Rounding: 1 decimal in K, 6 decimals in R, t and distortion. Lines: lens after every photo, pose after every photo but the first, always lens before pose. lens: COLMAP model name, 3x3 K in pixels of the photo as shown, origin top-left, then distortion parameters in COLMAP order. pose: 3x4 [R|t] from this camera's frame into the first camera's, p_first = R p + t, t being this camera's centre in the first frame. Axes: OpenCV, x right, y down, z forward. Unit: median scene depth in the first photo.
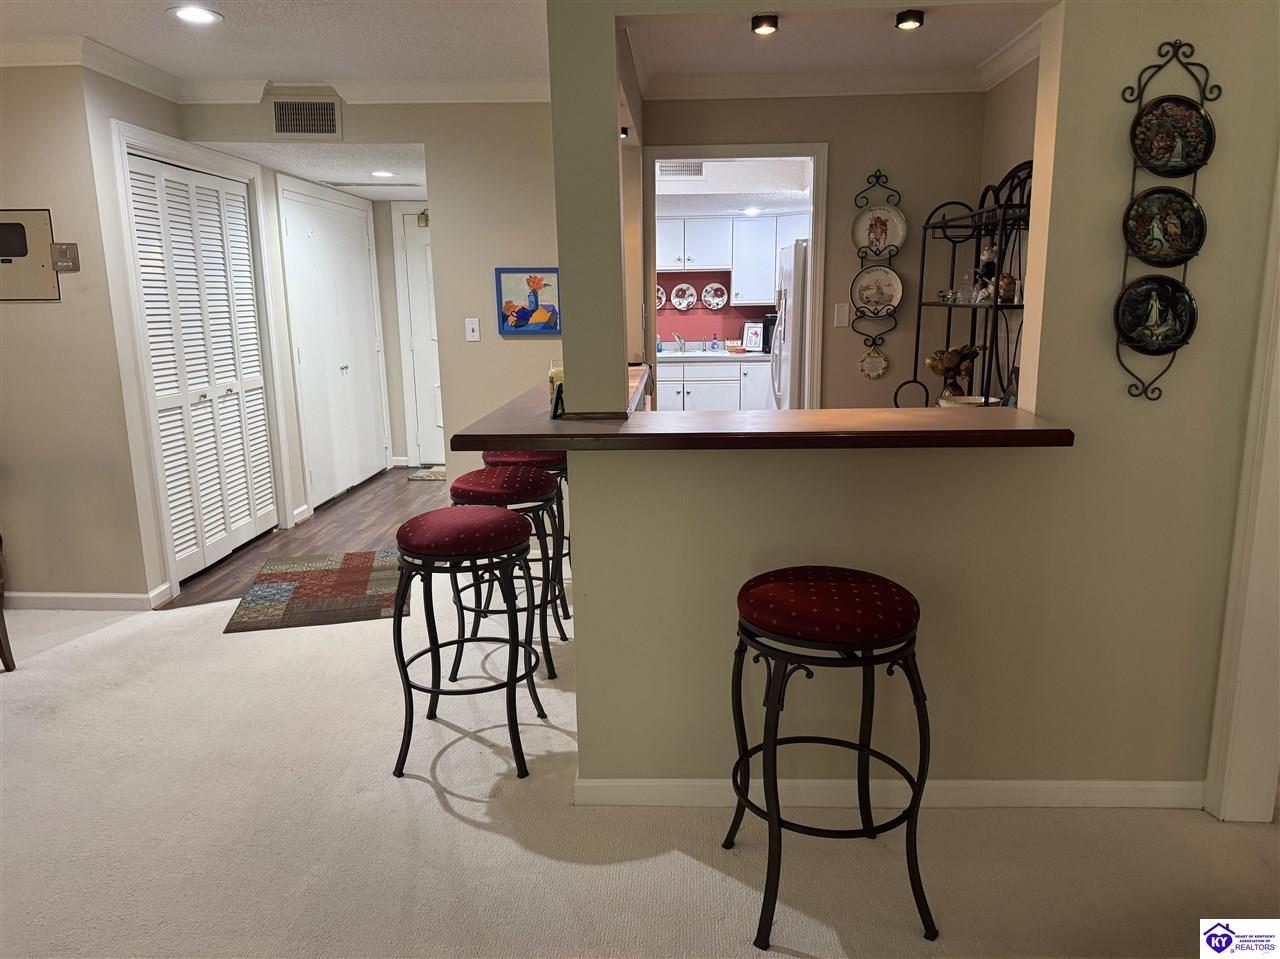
lens RADIAL K [[900.3, 0, 647.9], [0, 900.3, 480.1], [0, 0, 1]] dist [0.132406, -0.167894]
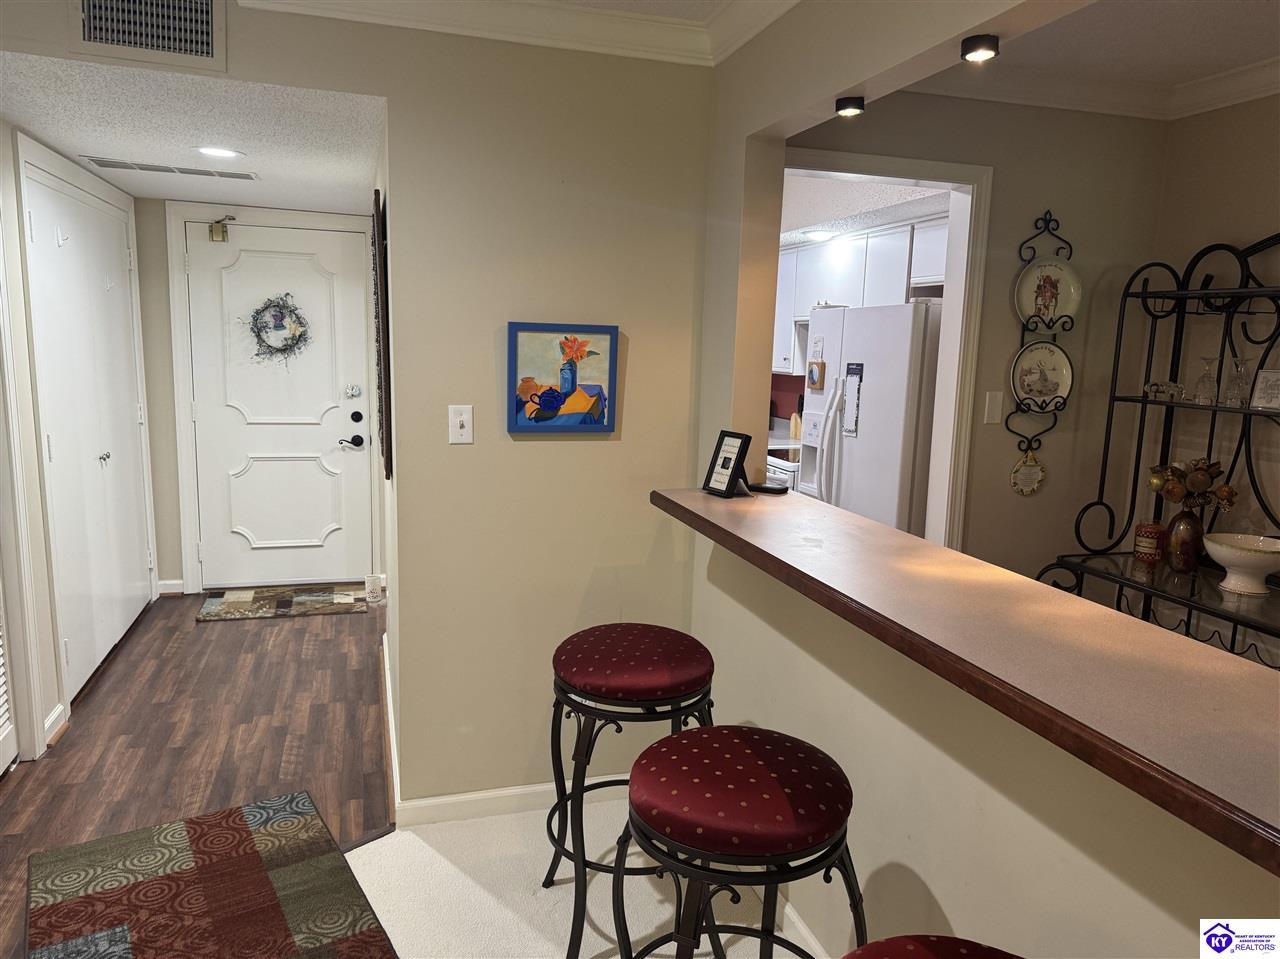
lens RADIAL K [[898.1, 0, 640.0], [0, 898.1, 479.5], [0, 0, 1]] dist [0.074679, -0.079593]
pose [[0.942462, -0.015667, 0.333945, -0.282214], [0.029326, 0.998925, -0.035900, -0.107743], [-0.333023, 0.043628, 0.941909, 0.425412]]
